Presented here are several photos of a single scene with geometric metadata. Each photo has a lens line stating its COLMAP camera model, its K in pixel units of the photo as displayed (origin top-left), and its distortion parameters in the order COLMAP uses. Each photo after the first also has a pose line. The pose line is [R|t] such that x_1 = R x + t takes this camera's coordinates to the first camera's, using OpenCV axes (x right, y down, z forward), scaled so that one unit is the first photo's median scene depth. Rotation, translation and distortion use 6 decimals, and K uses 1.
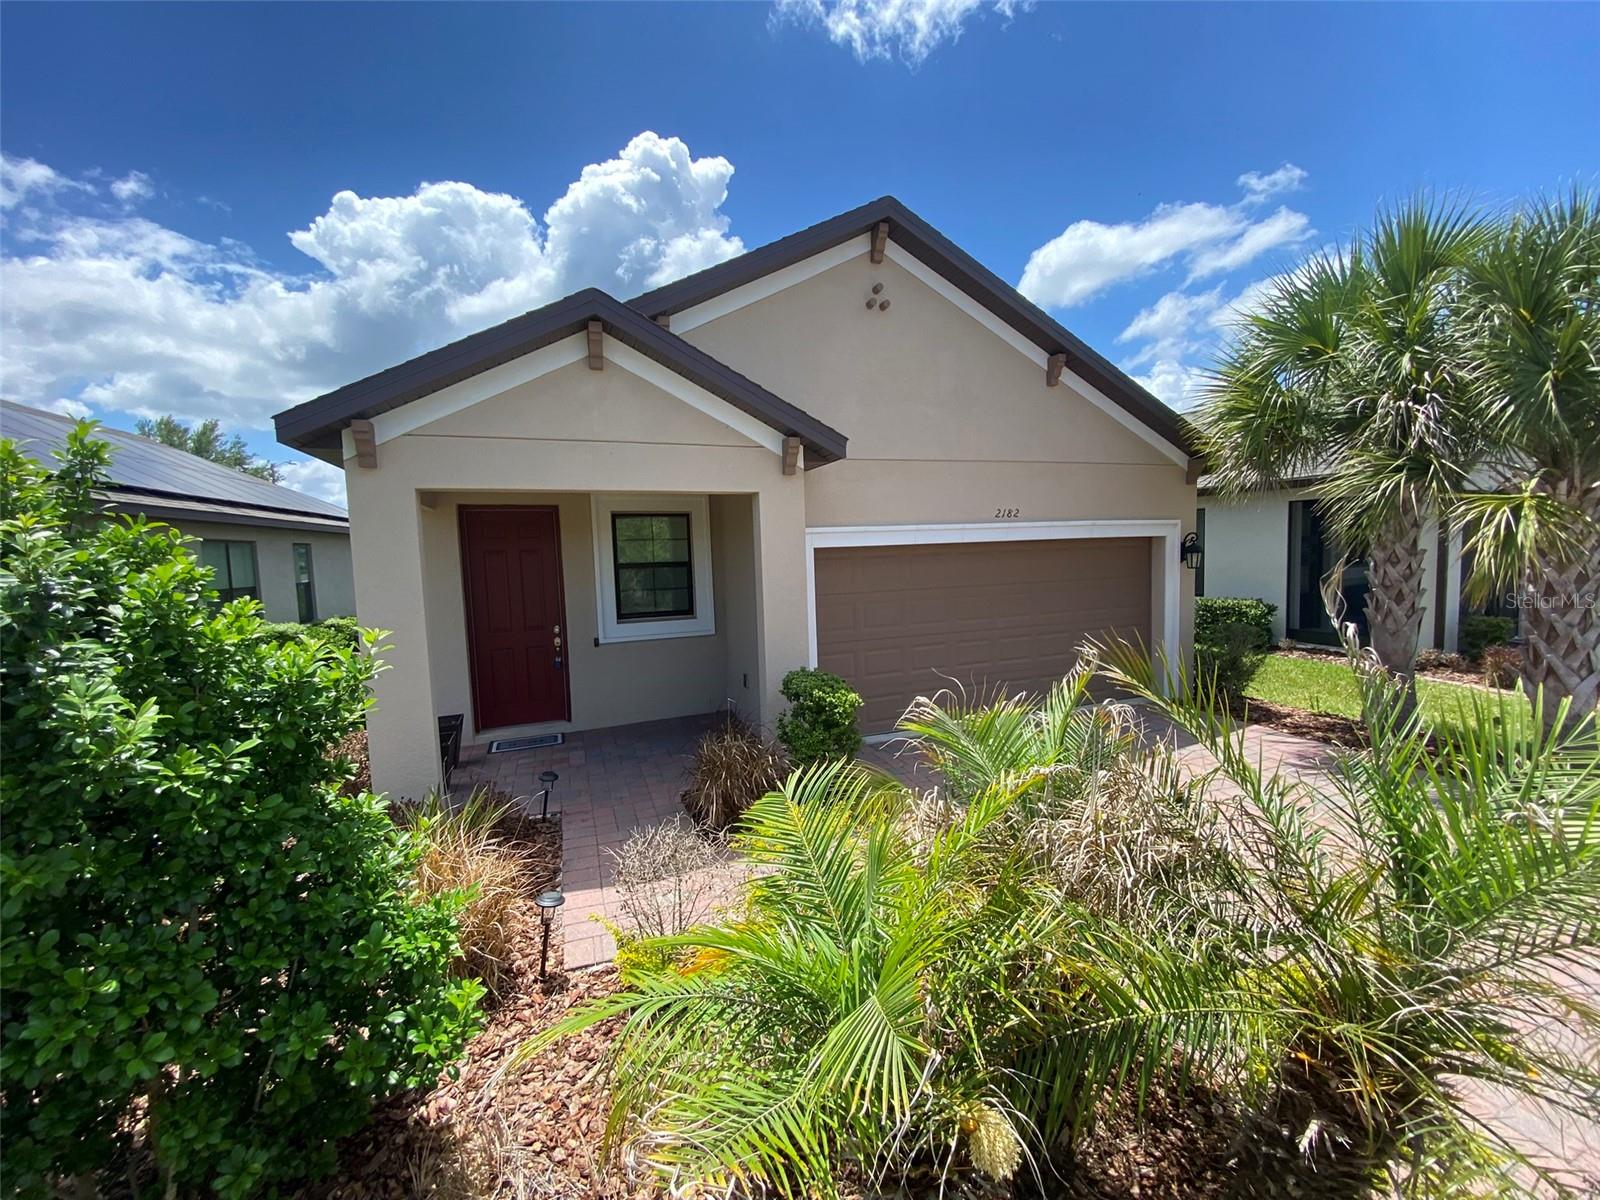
lens RADIAL K [[651.7, 0, 785.8], [0, 651.7, 623.7], [0, 0, 1]] dist [-0.008621, -0.008944]
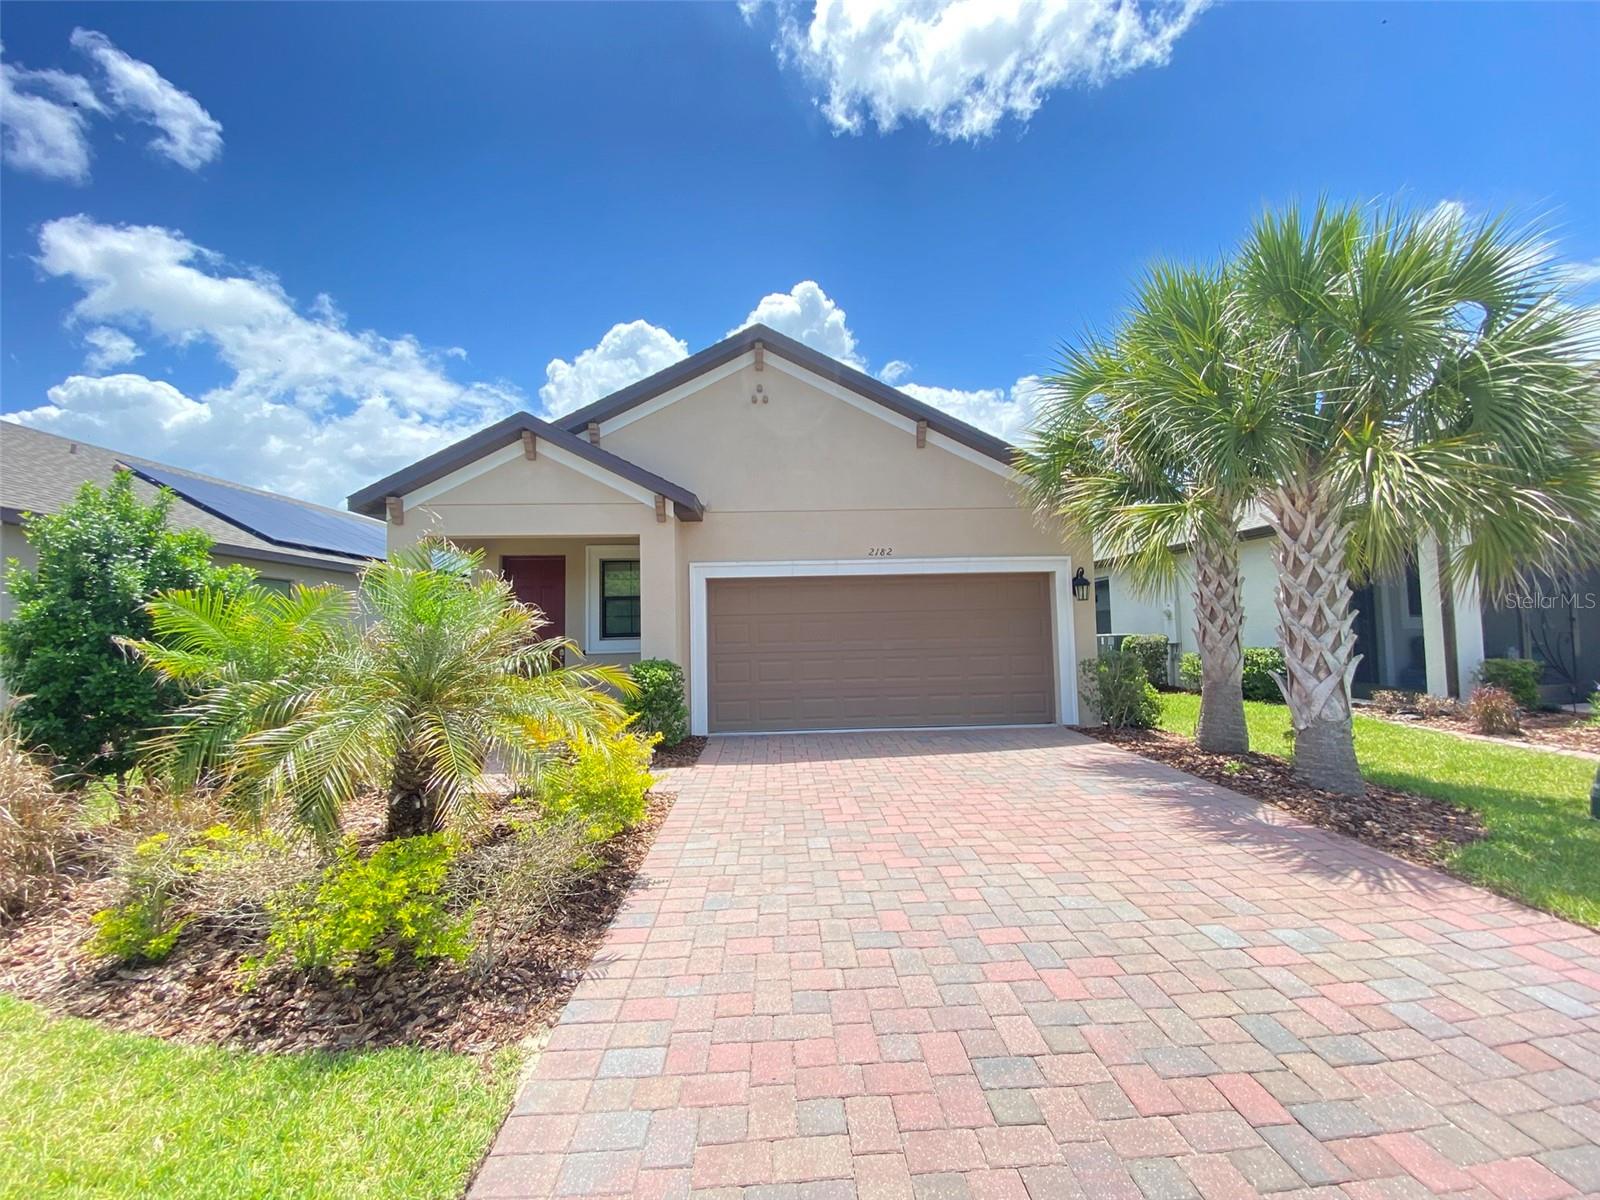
lens RADIAL K [[651.7, 0, 797.3], [0, 651.7, 619.7], [0, 0, 1]] dist [-0.008621, -0.008944]
pose [[0.950546, 0.004656, -0.310549, 0.807537], [-0.044924, 0.991434, -0.122642, 0.156830], [0.307318, 0.130528, 0.942612, -0.239269]]
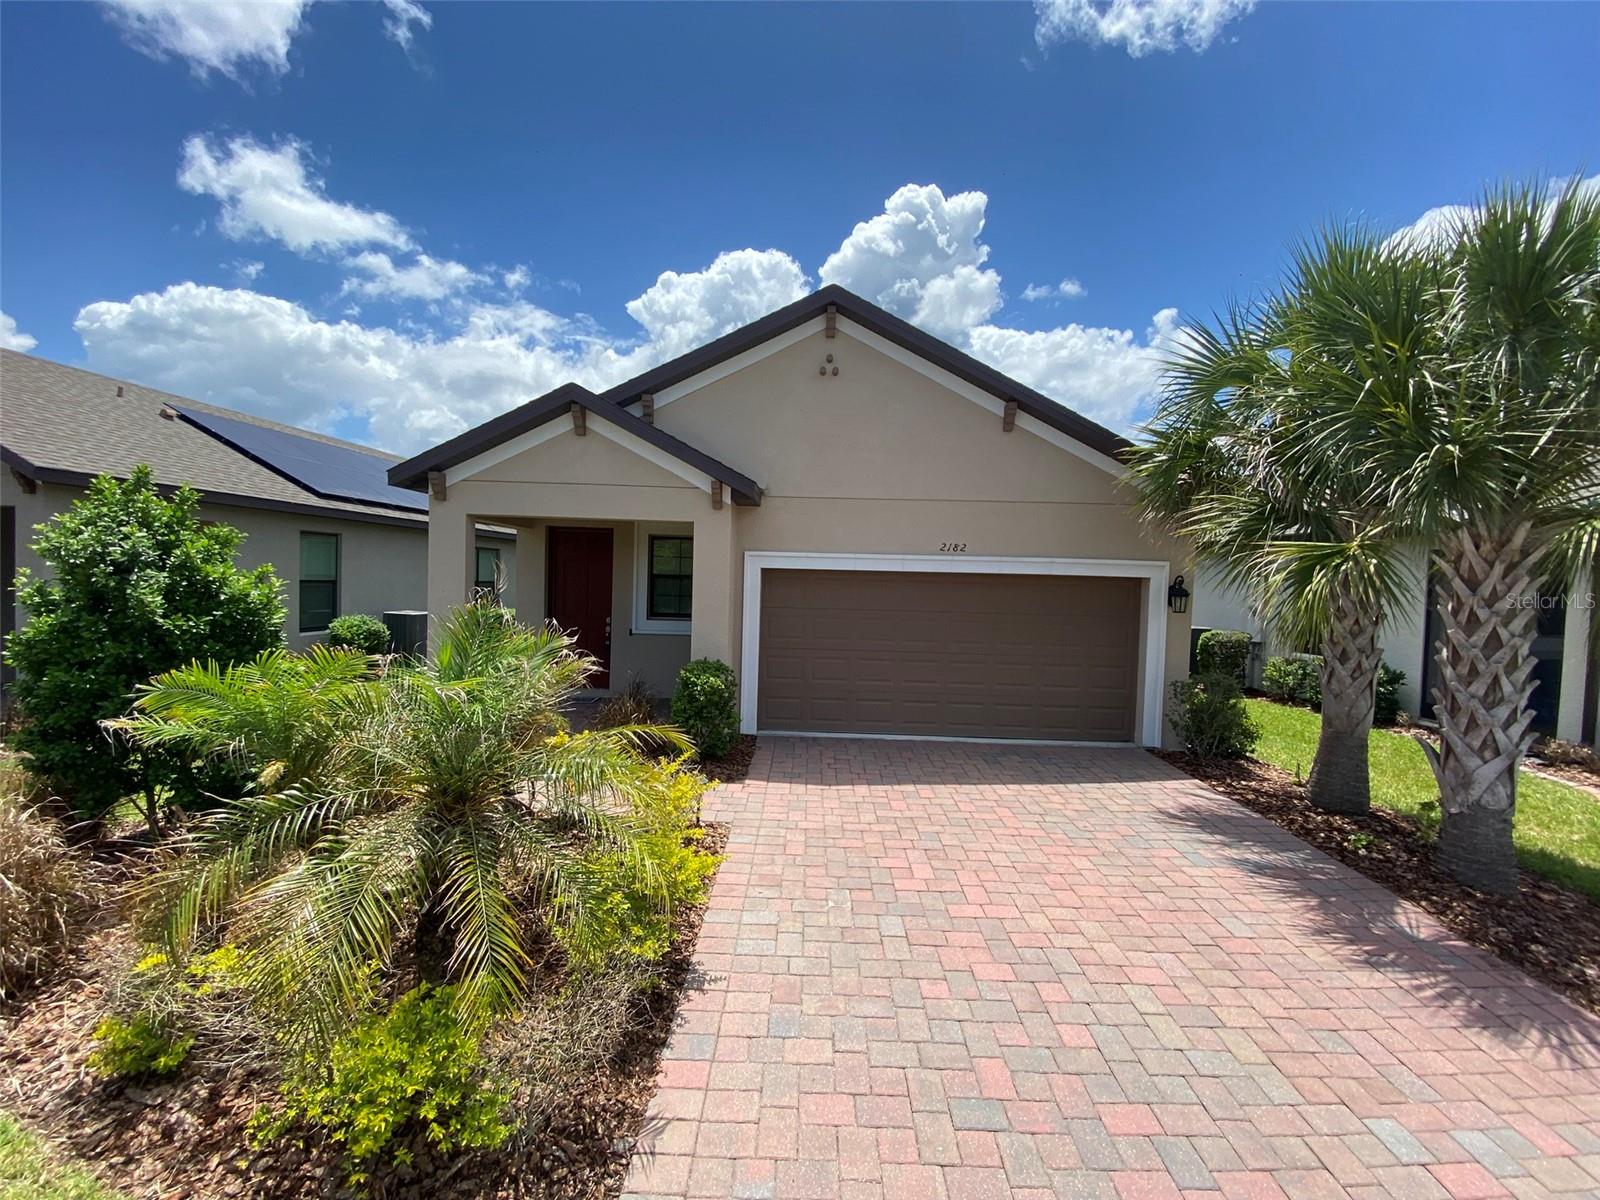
lens RADIAL K [[651.7, 0, 794.3], [0, 651.7, 617.5], [0, 0, 1]] dist [-0.008621, -0.008944]
pose [[0.927857, 0.079707, -0.364319, 0.708433], [-0.098705, 0.994543, -0.033796, 0.015860], [0.359637, 0.067318, 0.930661, -0.153724]]
